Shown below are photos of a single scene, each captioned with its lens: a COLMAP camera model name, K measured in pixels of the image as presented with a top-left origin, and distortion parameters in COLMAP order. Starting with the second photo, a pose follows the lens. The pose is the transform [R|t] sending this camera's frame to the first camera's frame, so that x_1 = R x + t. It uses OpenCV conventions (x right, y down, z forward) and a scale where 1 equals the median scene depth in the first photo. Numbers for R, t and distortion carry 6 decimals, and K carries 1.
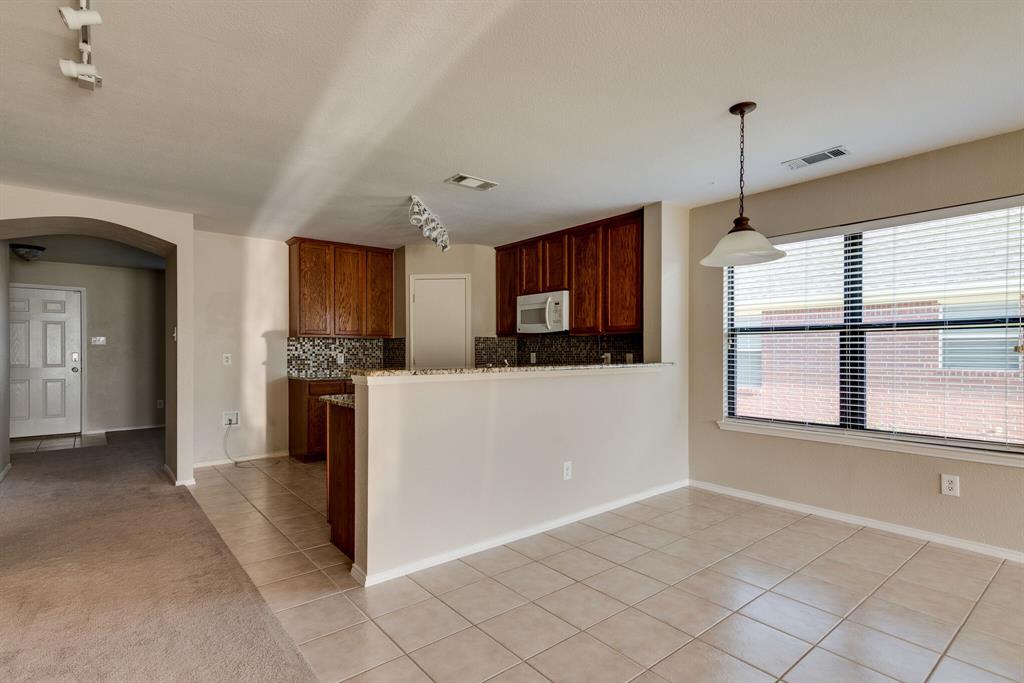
lens RADIAL K [[503.7, 0, 505.8], [0, 503.7, 355.0], [0, 0, 1]] dist [0.018177, -0.000302]
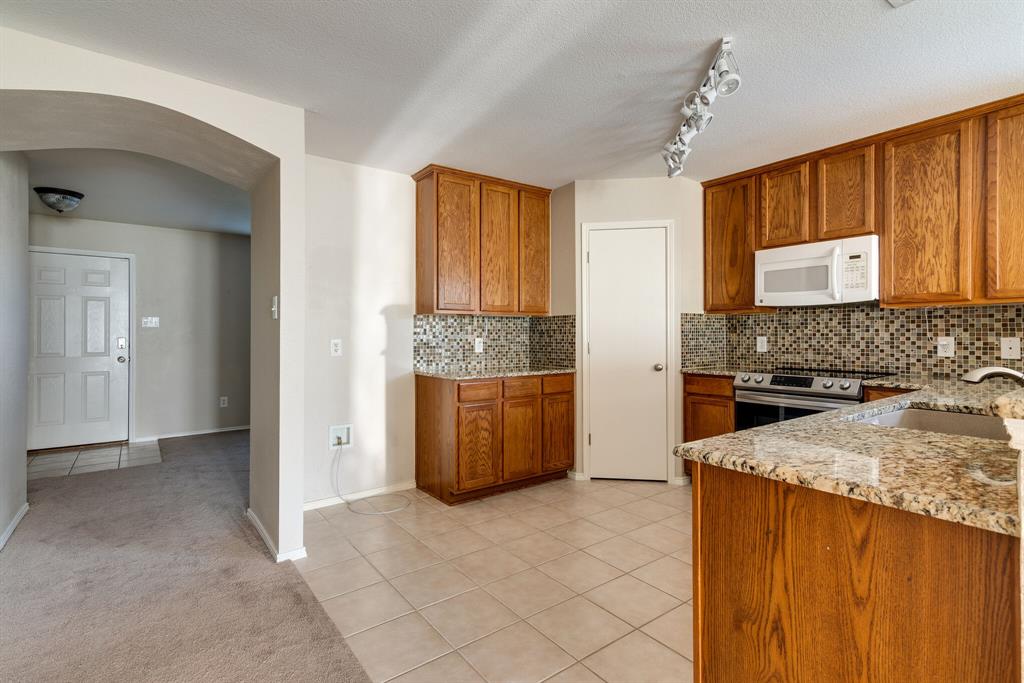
lens RADIAL K [[503.7, 0, 504.4], [0, 503.7, 333.2], [0, 0, 1]] dist [0.018177, -0.000302]
pose [[0.998185, -0.002734, -0.060156, -0.274371], [0.002094, 0.999941, -0.010704, -0.002285], [0.060181, 0.010559, 0.998132, 0.332480]]
